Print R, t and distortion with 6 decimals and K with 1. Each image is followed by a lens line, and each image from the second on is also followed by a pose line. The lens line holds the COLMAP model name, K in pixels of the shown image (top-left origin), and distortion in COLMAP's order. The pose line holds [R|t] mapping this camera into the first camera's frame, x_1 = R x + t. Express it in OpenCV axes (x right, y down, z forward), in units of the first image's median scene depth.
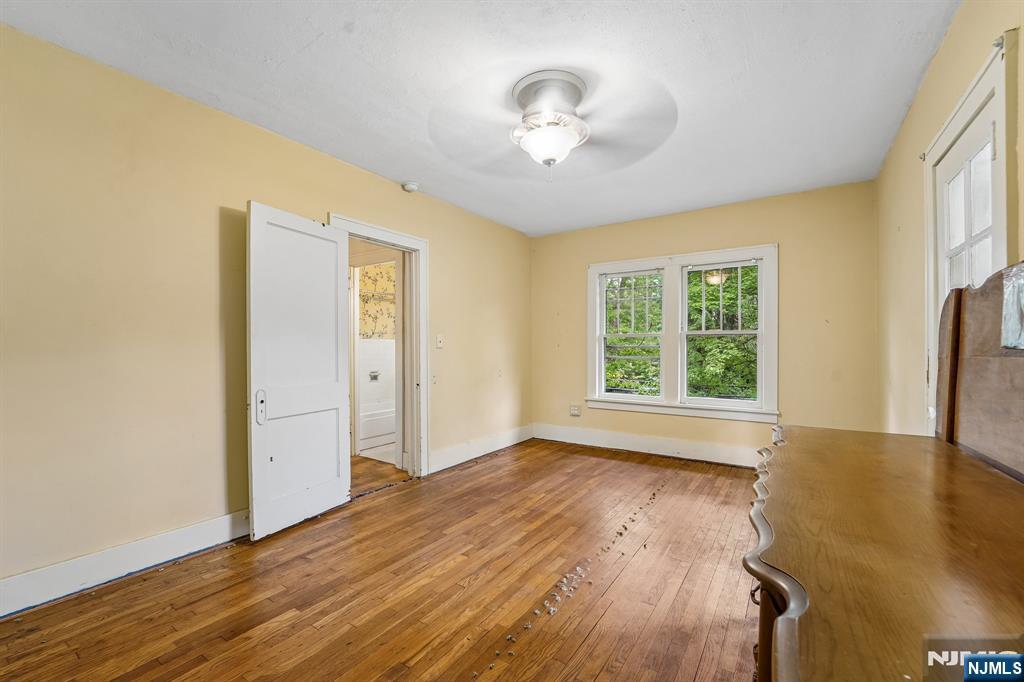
lens RADIAL K [[423.4, 0, 512.0], [0, 423.4, 341.0], [0, 0, 1]] dist [-0.017445, -0.000036]
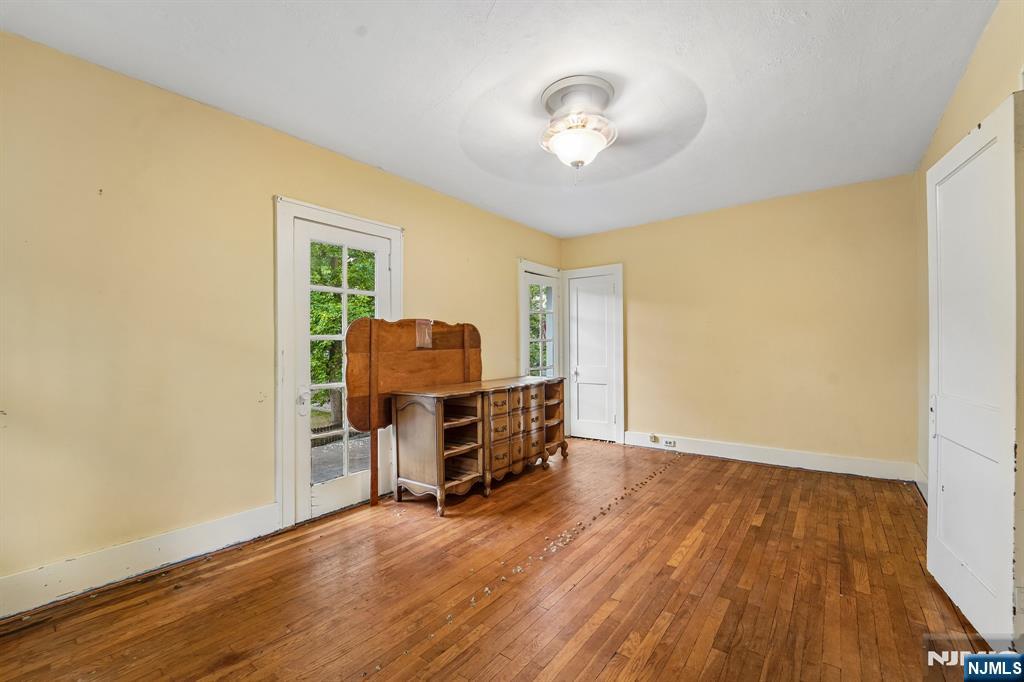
lens RADIAL K [[423.4, 0, 512.0], [0, 423.4, 341.0], [0, 0, 1]] dist [-0.017445, -0.000036]
pose [[-0.997591, 0.004580, 0.069219, 0.180286], [0.003535, 0.999878, -0.015219, 0.019947], [-0.069280, -0.014937, -0.997485, 2.019807]]
